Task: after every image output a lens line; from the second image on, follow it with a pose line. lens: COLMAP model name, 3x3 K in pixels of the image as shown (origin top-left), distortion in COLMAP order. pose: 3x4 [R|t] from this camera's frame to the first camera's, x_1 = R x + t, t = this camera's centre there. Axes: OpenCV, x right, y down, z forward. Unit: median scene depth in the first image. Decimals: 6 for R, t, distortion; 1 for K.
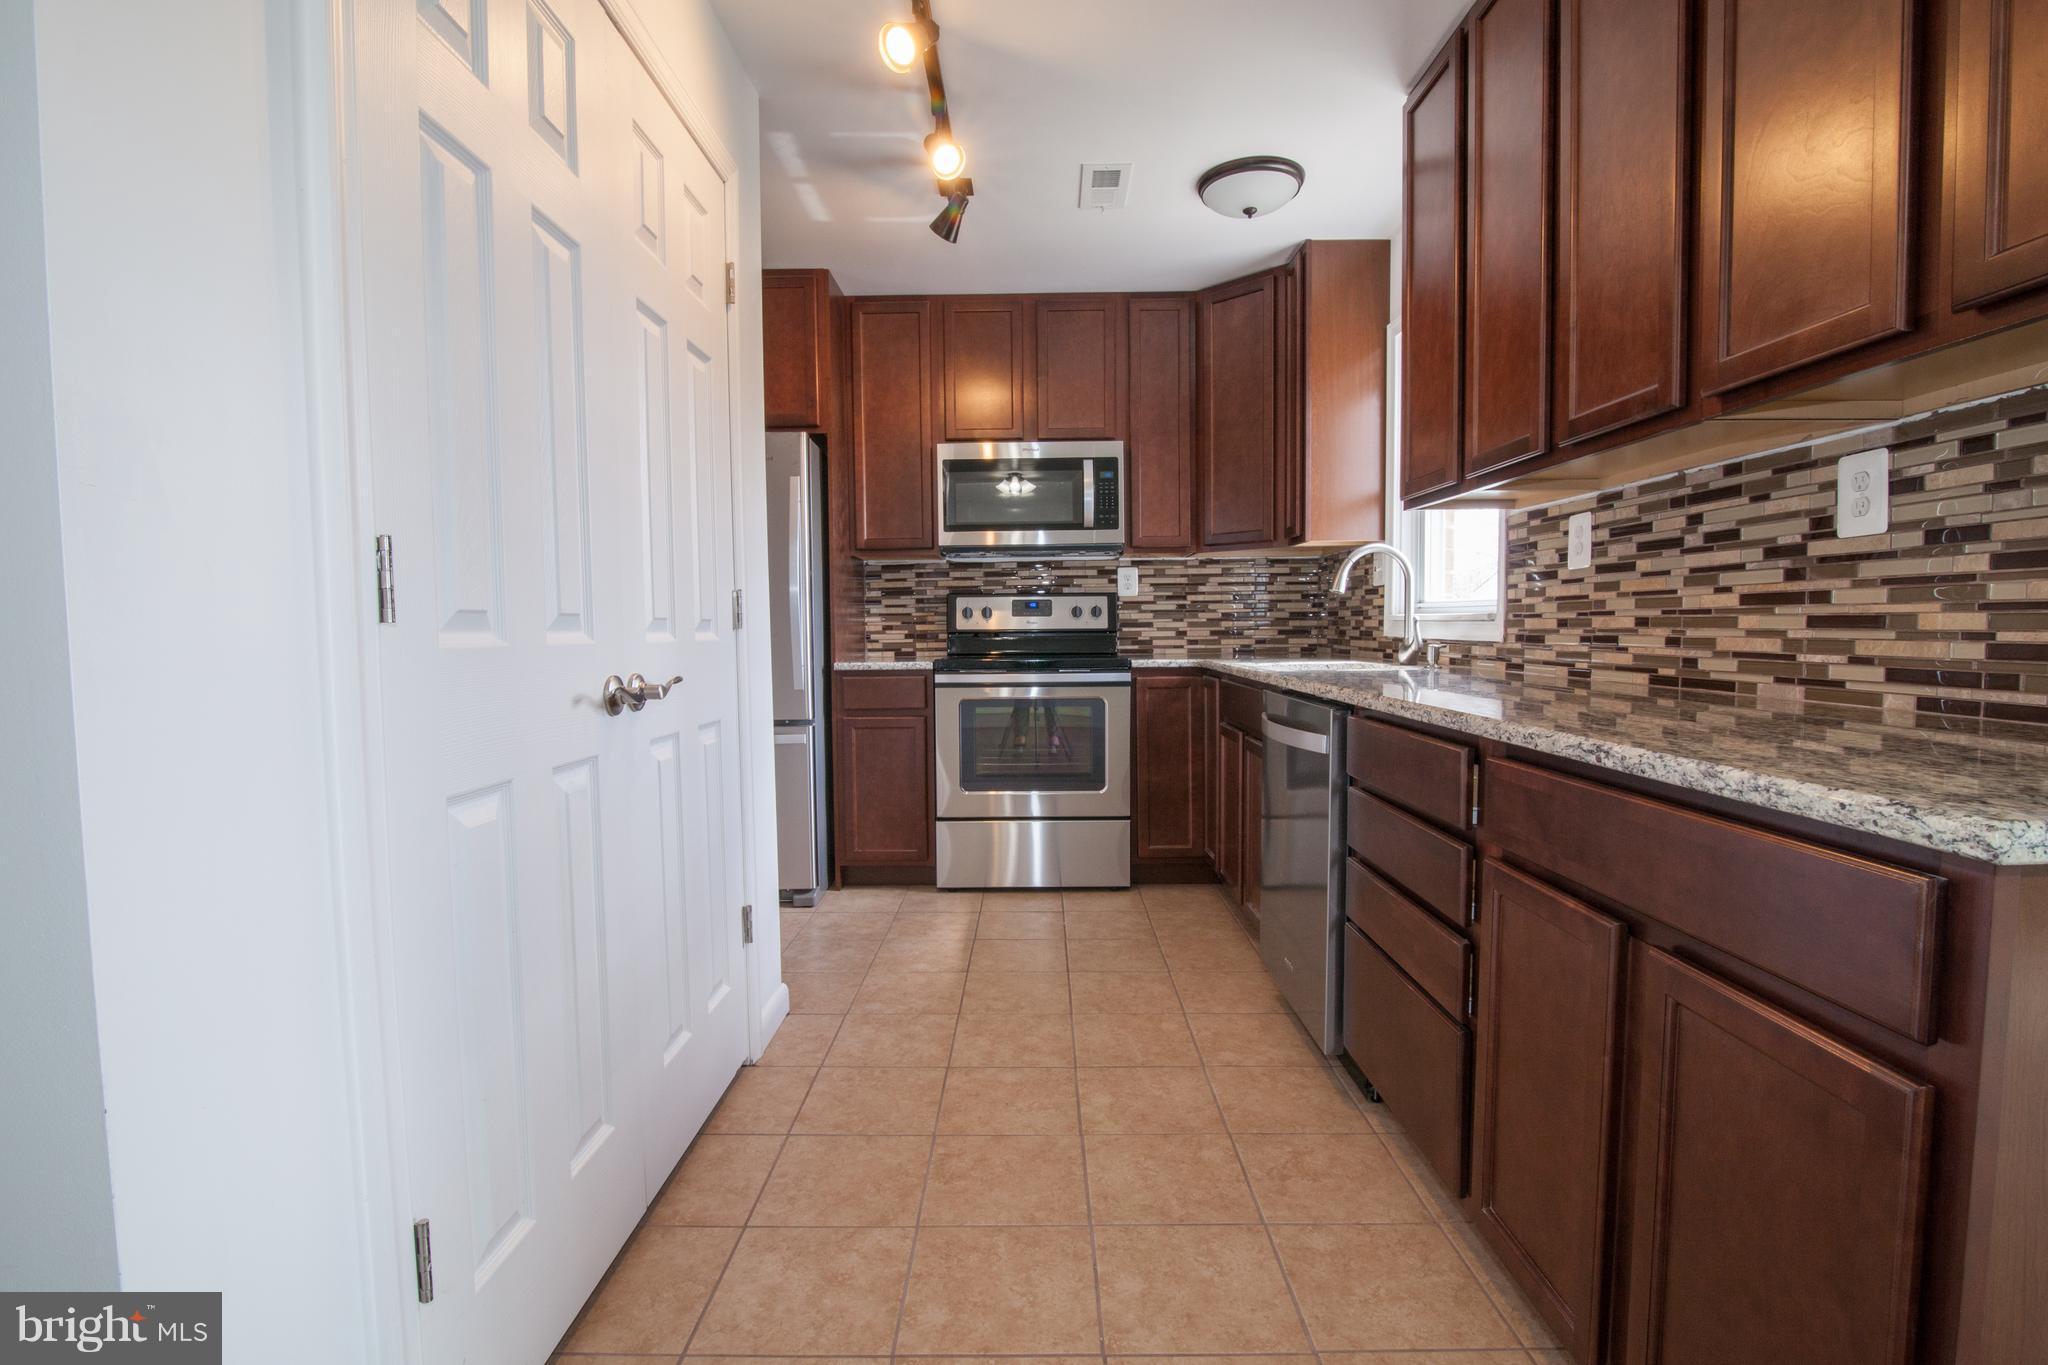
lens RADIAL K [[940.2, 0, 1041.5], [0, 940.2, 685.7], [0, 0, 1]] dist [-0.019415, 0.000293]
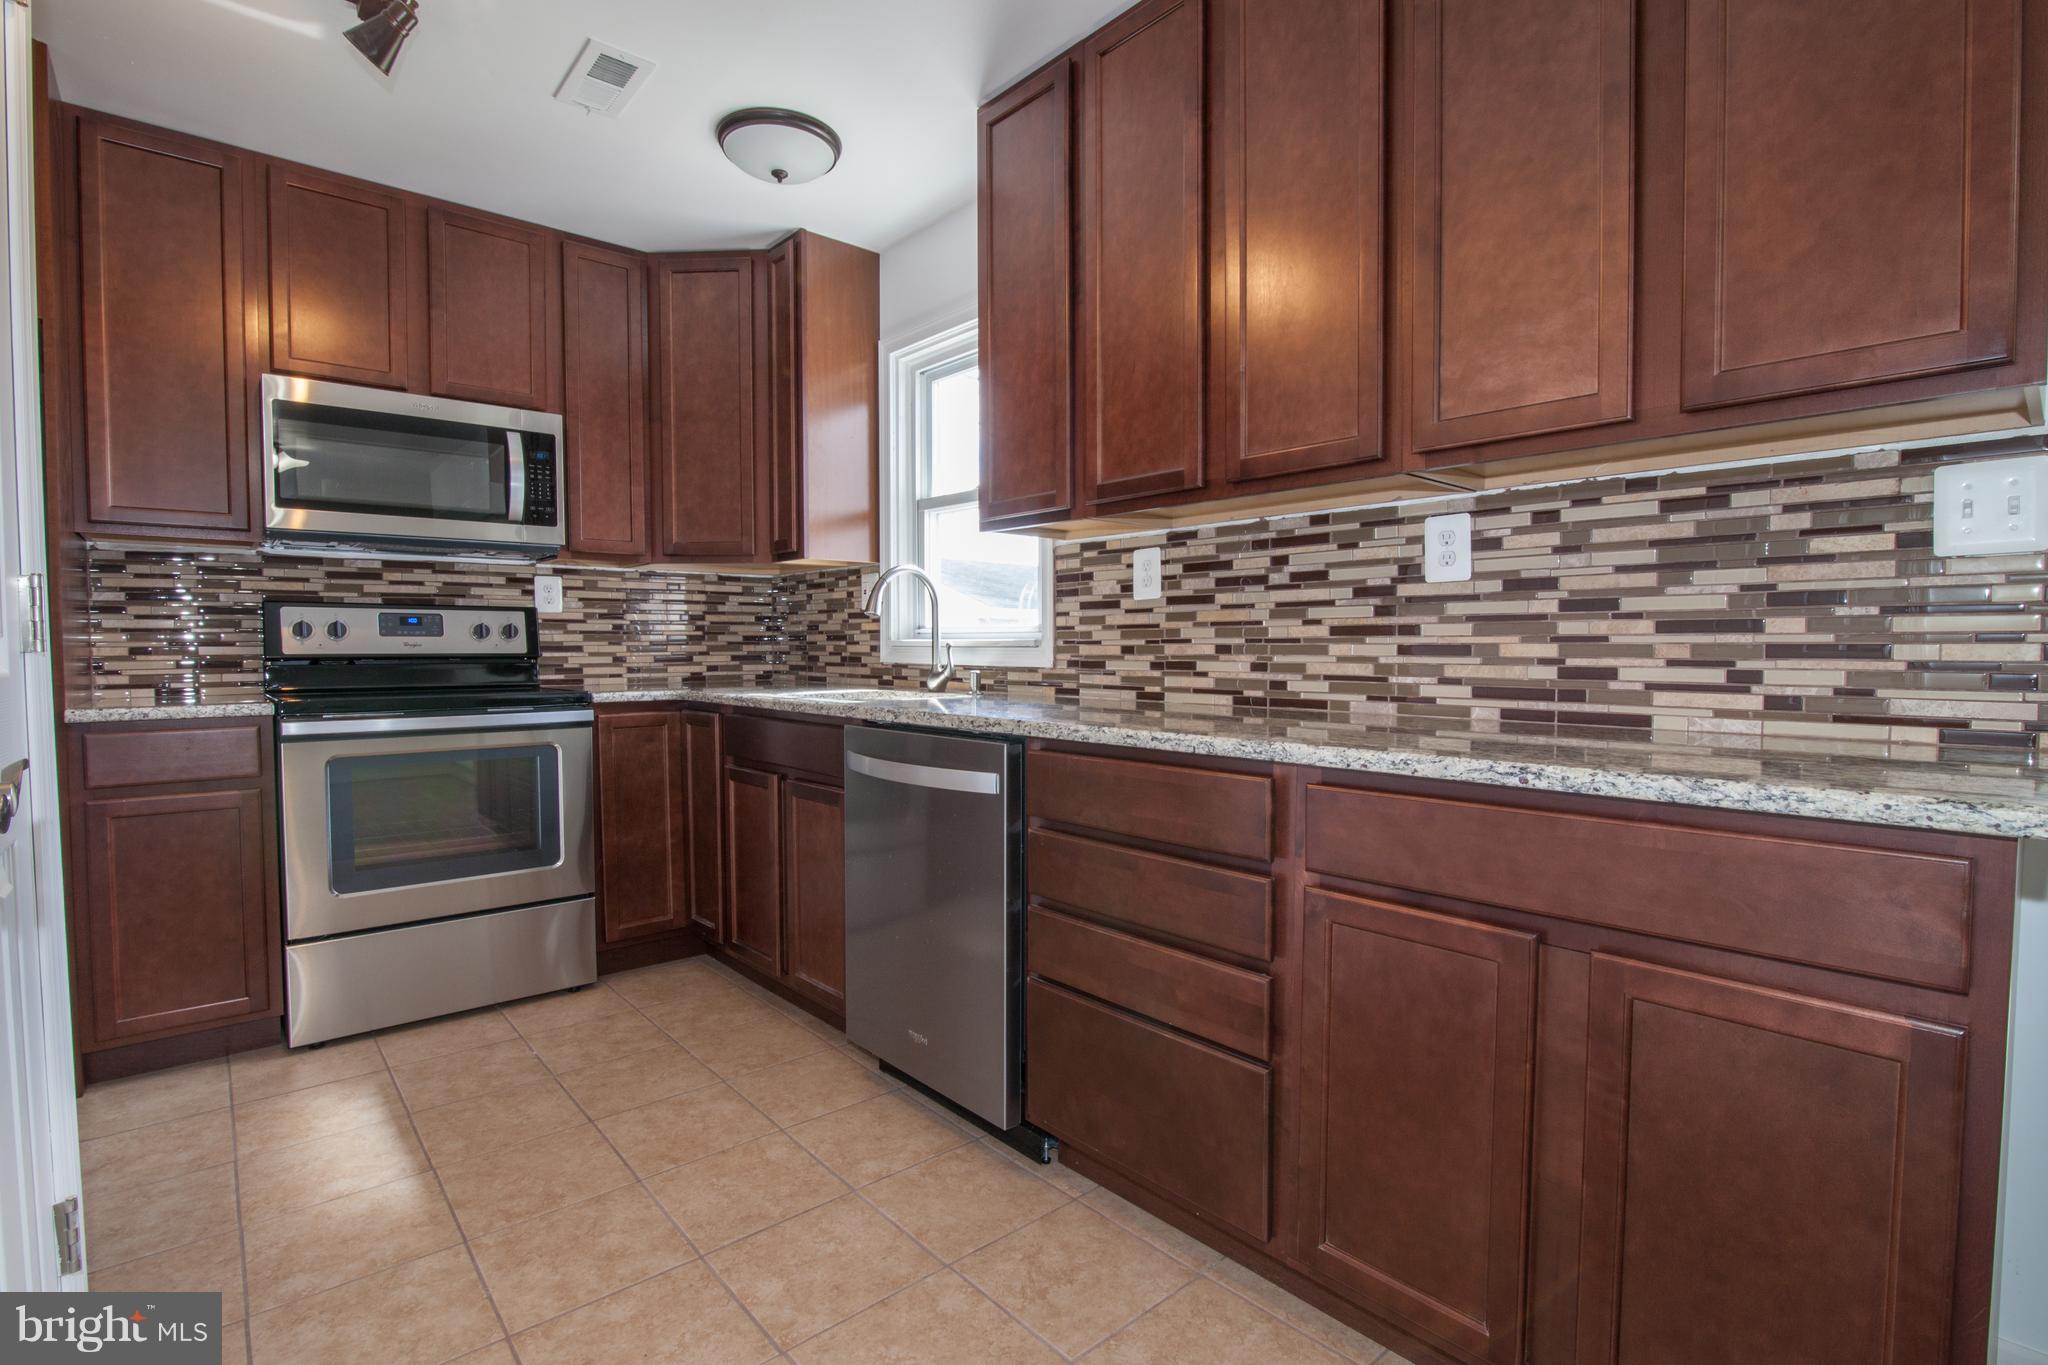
lens RADIAL K [[940.2, 0, 1041.5], [0, 940.2, 685.7], [0, 0, 1]] dist [-0.019415, 0.000293]
pose [[0.748421, -0.019035, 0.662950, -0.230460], [0.036878, 0.999236, -0.012943, -0.015690], [-0.662197, 0.034135, 0.748552, 0.263144]]
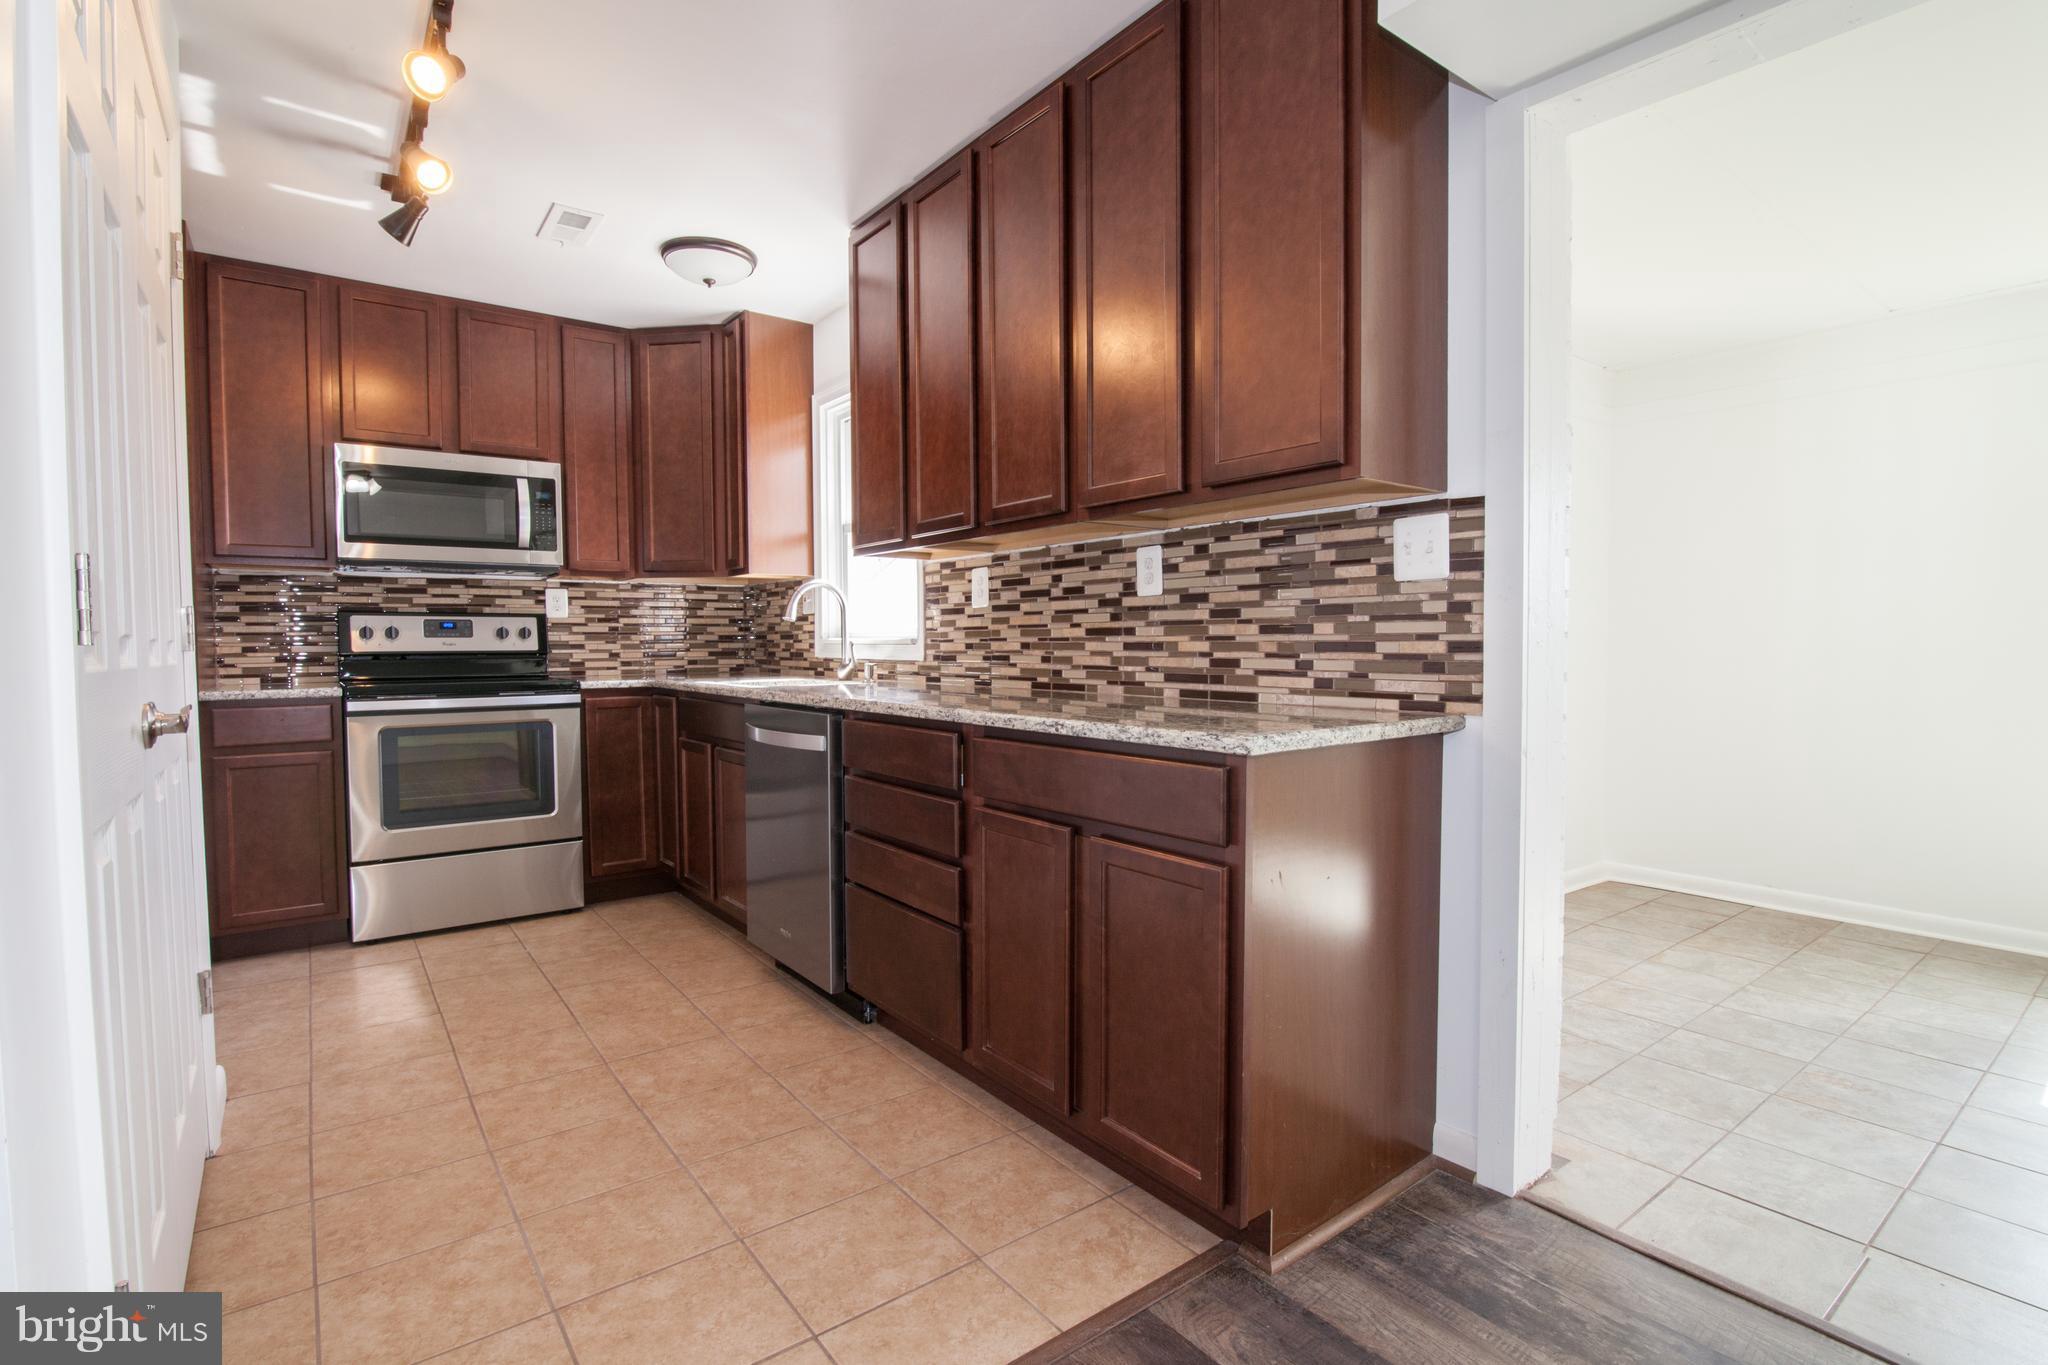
lens RADIAL K [[927.7, 0, 1018.0], [0, 927.7, 680.5], [0, 0, 1]] dist [-0.018939, 0.000407]
pose [[0.797807, -0.019356, 0.602603, -0.206555], [0.036057, 0.999227, -0.015640, 0.006786], [-0.601834, 0.034206, 0.797888, -0.126218]]
